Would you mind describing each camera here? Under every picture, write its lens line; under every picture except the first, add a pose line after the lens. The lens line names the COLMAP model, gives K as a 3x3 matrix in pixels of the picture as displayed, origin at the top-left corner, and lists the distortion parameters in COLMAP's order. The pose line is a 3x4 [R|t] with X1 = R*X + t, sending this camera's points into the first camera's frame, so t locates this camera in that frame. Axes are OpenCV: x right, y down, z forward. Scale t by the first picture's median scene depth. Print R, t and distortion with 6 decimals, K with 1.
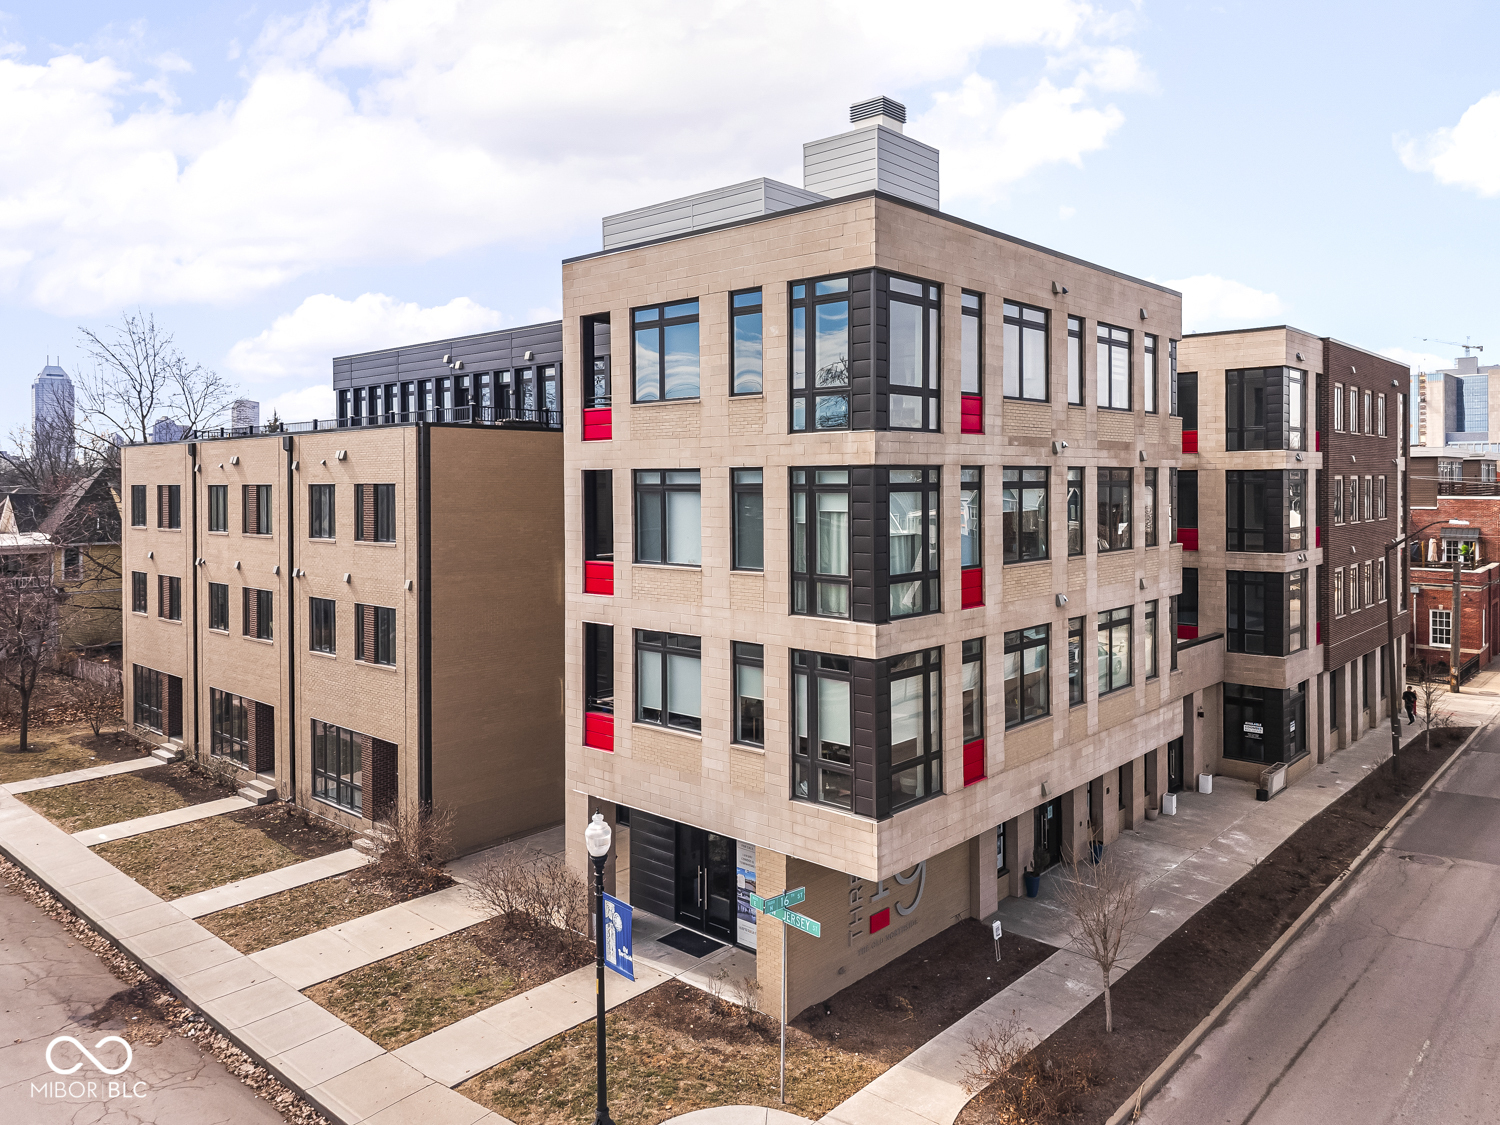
lens RADIAL K [[1058.9, 0, 735.1], [0, 1058.9, 487.9], [0, 0, 1]] dist [0.012831, -0.015685]
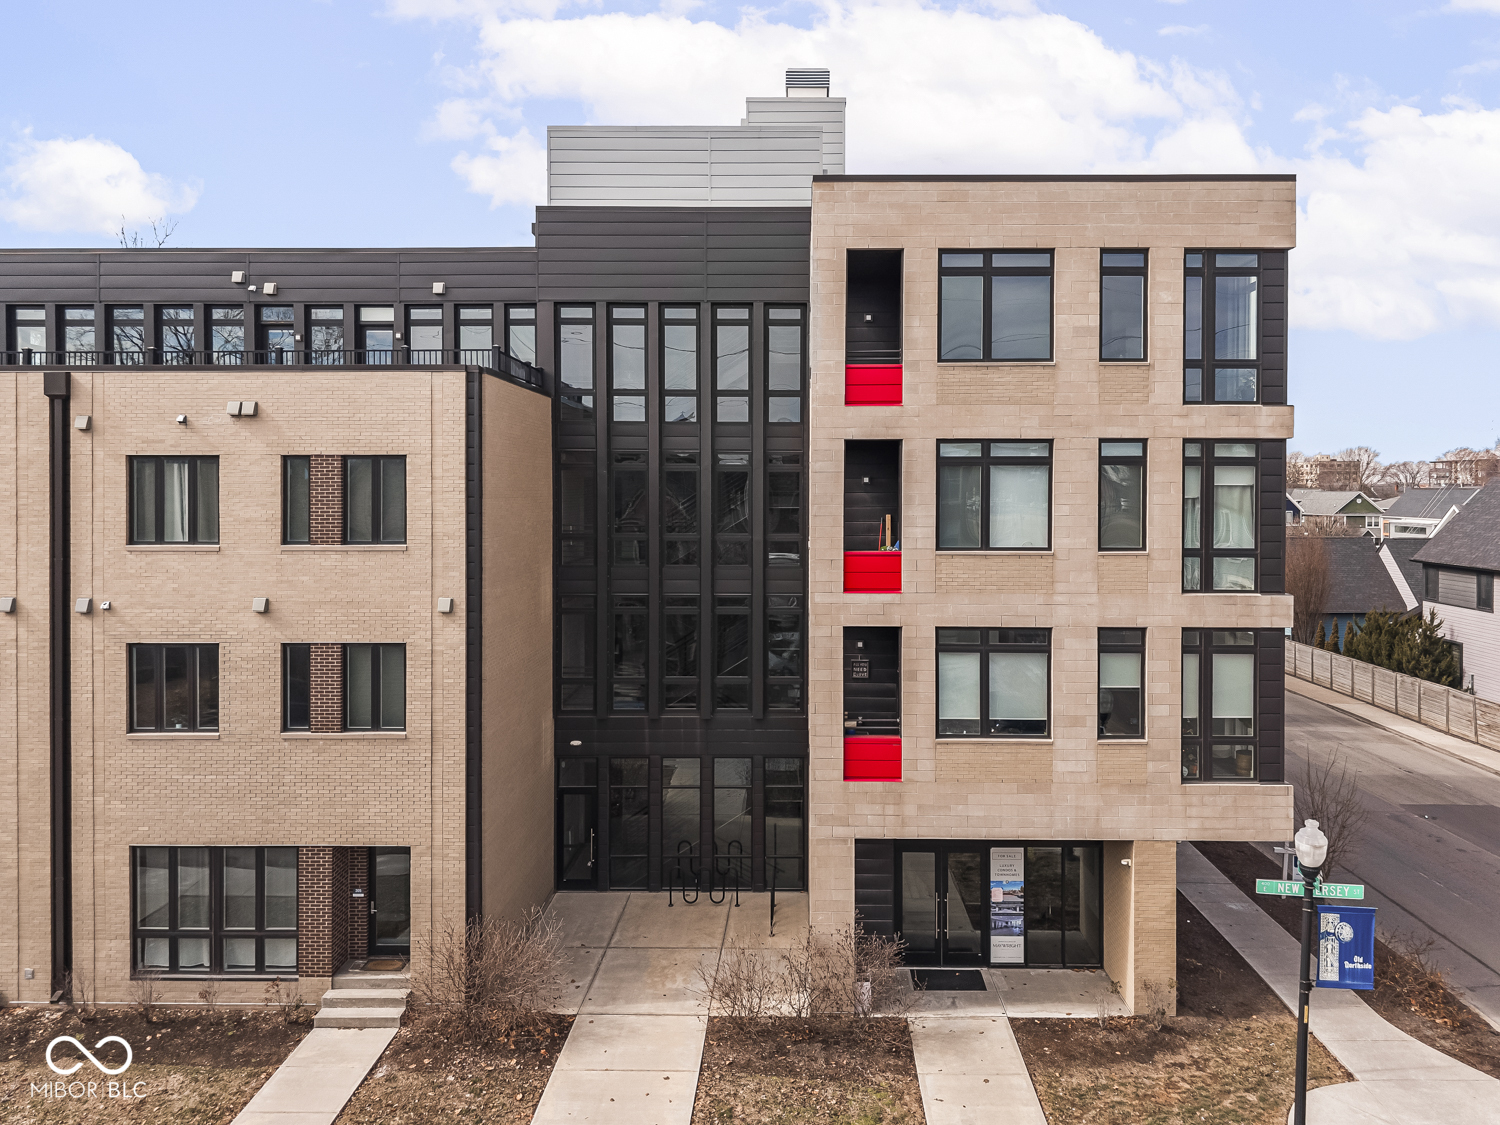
lens RADIAL K [[1058.9, 0, 651.0], [0, 1058.9, 505.9], [0, 0, 1]] dist [0.012831, -0.015685]
pose [[0.751091, -0.002640, 0.660193, -0.857144], [-0.000353, 0.999990, 0.004402, 0.032644], [-0.660198, -0.003539, 0.751083, 0.533550]]
